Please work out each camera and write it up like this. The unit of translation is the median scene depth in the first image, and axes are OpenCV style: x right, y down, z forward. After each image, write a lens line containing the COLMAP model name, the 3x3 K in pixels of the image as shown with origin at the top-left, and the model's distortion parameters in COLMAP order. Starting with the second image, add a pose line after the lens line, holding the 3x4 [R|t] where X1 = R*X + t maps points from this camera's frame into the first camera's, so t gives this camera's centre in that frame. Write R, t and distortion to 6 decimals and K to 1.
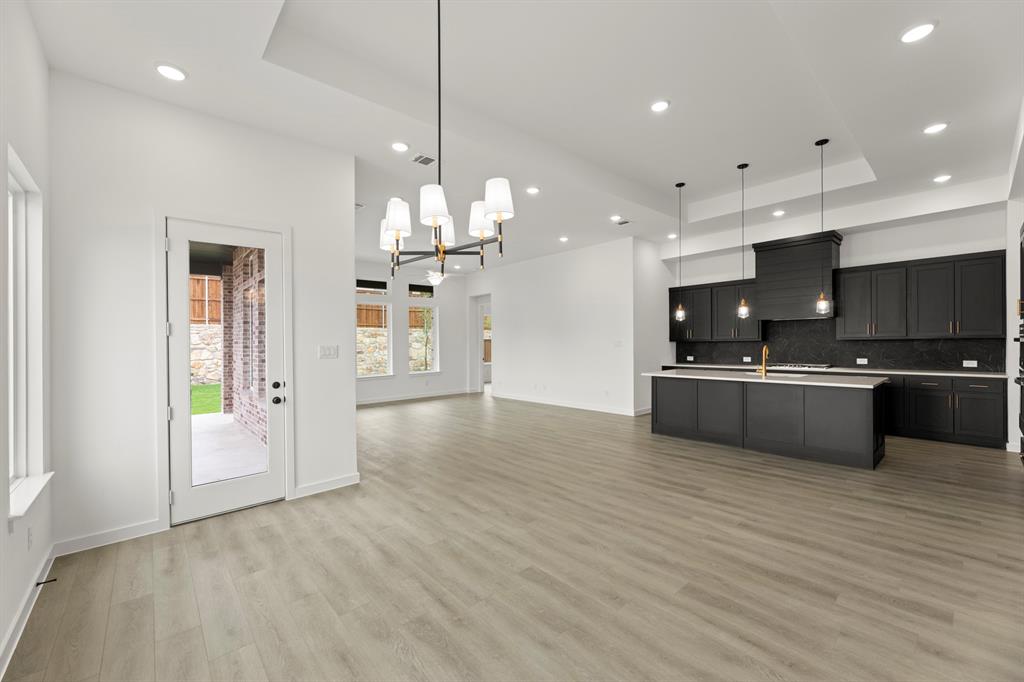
lens RADIAL K [[410.1, 0, 513.4], [0, 410.1, 344.6], [0, 0, 1]] dist [0.000393, -0.000051]
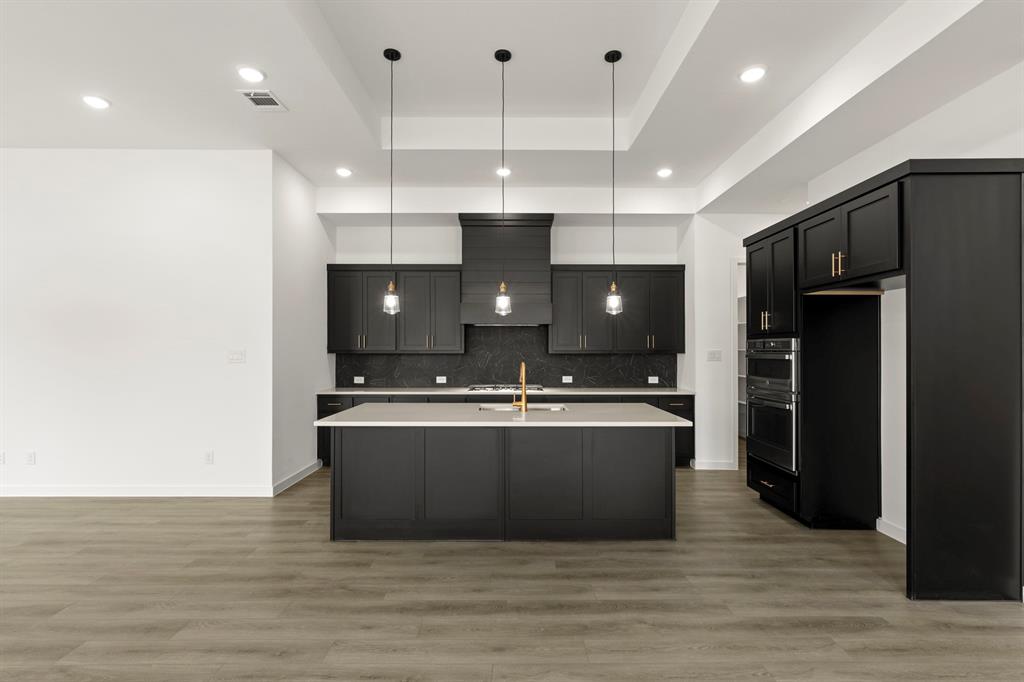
lens RADIAL K [[469.7, 0, 515.4], [0, 469.7, 354.5], [0, 0, 1]] dist [-0.000528, 0.000181]
pose [[0.657216, 0.007607, 0.753664, 0.059795], [-0.007312, 0.999966, -0.003716, -0.006288], [-0.753667, -0.003069, 0.657249, 0.476925]]
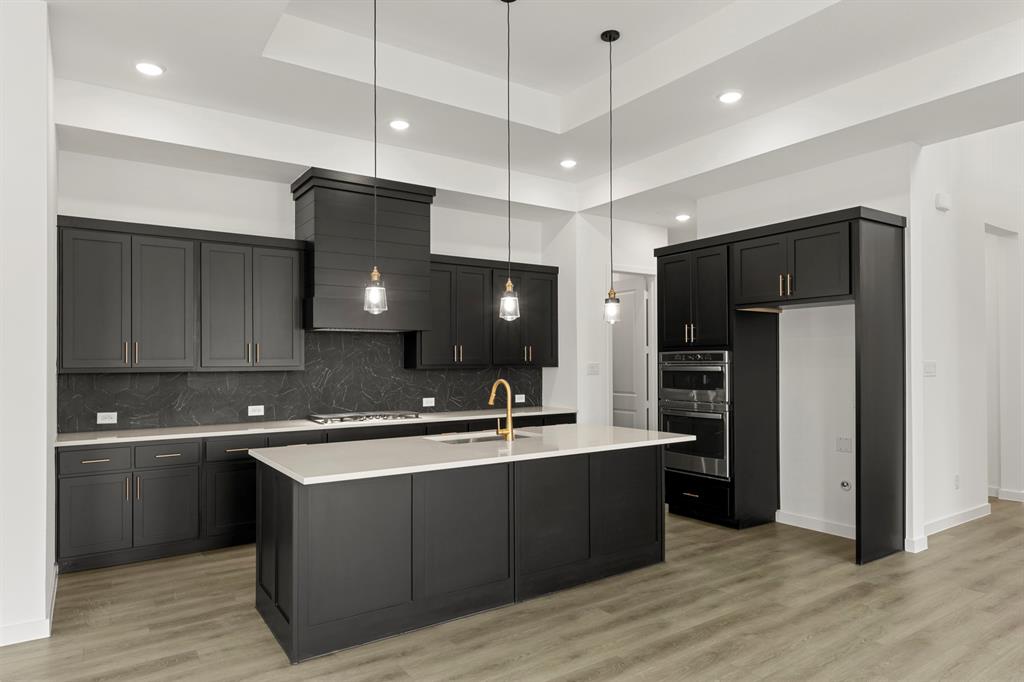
lens RADIAL K [[621.4, 0, 518.9], [0, 621.4, 367.4], [0, 0, 1]] dist [0.000402, -0.000727]
pose [[0.119273, 0.005892, 0.992844, -0.117895], [0.009216, 0.999933, -0.007041, -0.006367], [-0.992819, 0.009990, 0.119211, 0.785950]]
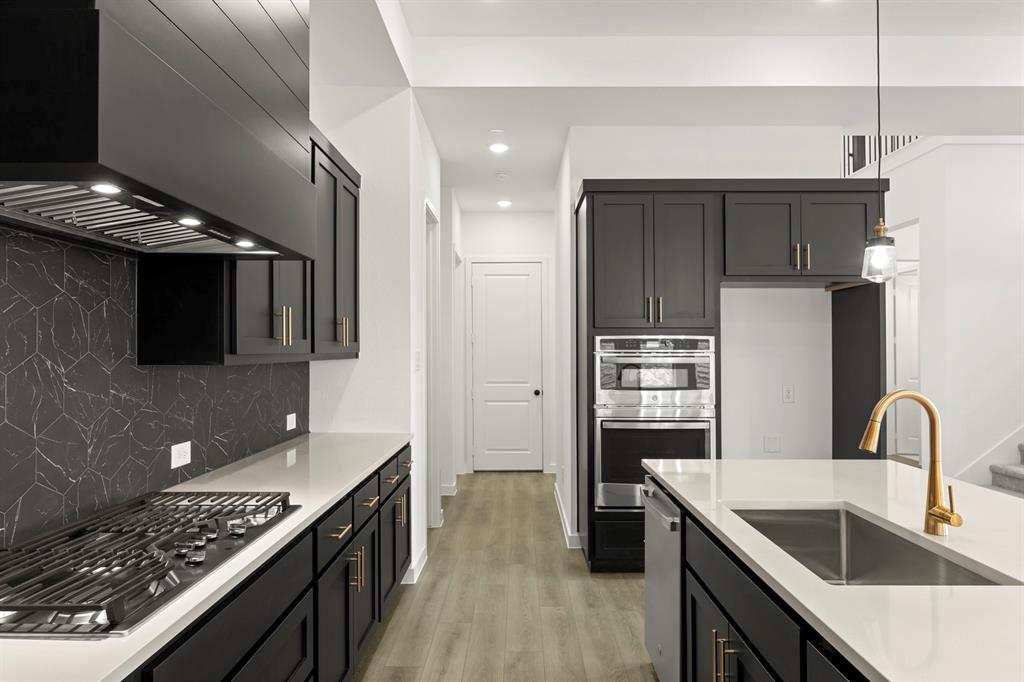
lens RADIAL K [[627.2, 0, 512.0], [0, 627.2, 341.0], [0, 0, 1]] dist [0.000569, -0.000022]
pose [[-0.740468, 0.027273, 0.671538, 0.484927], [0.015033, 0.999598, -0.024021, -0.015174], [-0.671923, -0.007692, -0.740581, 1.213143]]
